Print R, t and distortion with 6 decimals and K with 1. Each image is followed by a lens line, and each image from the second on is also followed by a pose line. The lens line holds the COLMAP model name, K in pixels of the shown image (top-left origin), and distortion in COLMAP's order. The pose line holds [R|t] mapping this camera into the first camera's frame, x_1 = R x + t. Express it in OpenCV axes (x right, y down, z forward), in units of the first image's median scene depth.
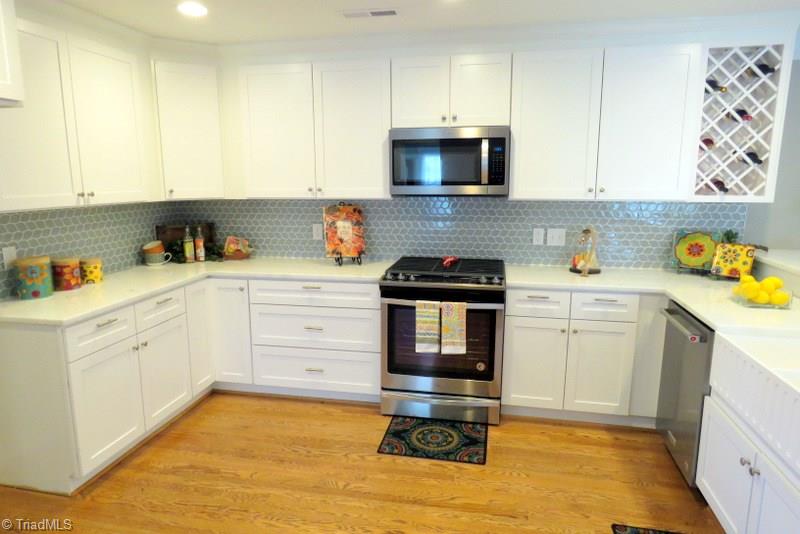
lens RADIAL K [[512.5, 0, 396.1], [0, 512.5, 268.4], [0, 0, 1]] dist [-0.018919, 0.024297]
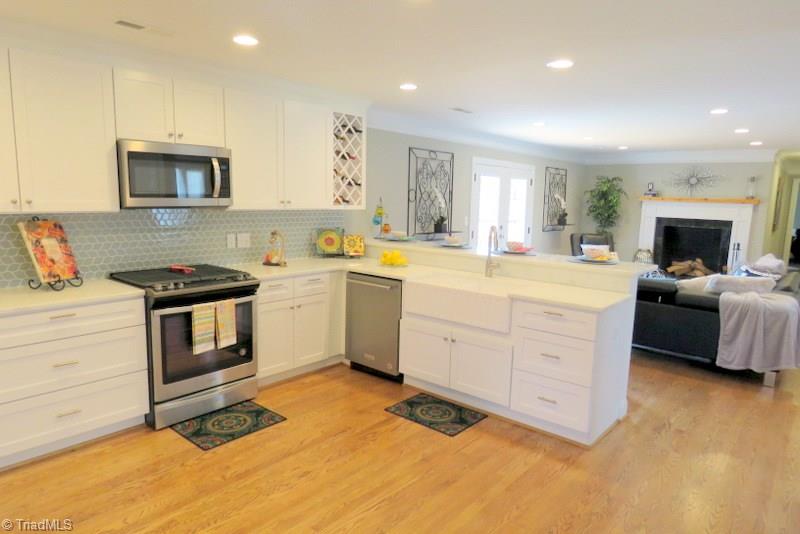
lens RADIAL K [[512.5, 0, 396.1], [0, 512.5, 268.4], [0, 0, 1]] dist [-0.018919, 0.024297]
pose [[0.478219, -0.112741, 0.870974, -0.667817], [0.132210, 0.989666, 0.055513, -0.016587], [-0.868232, 0.088604, 0.488183, 0.103344]]
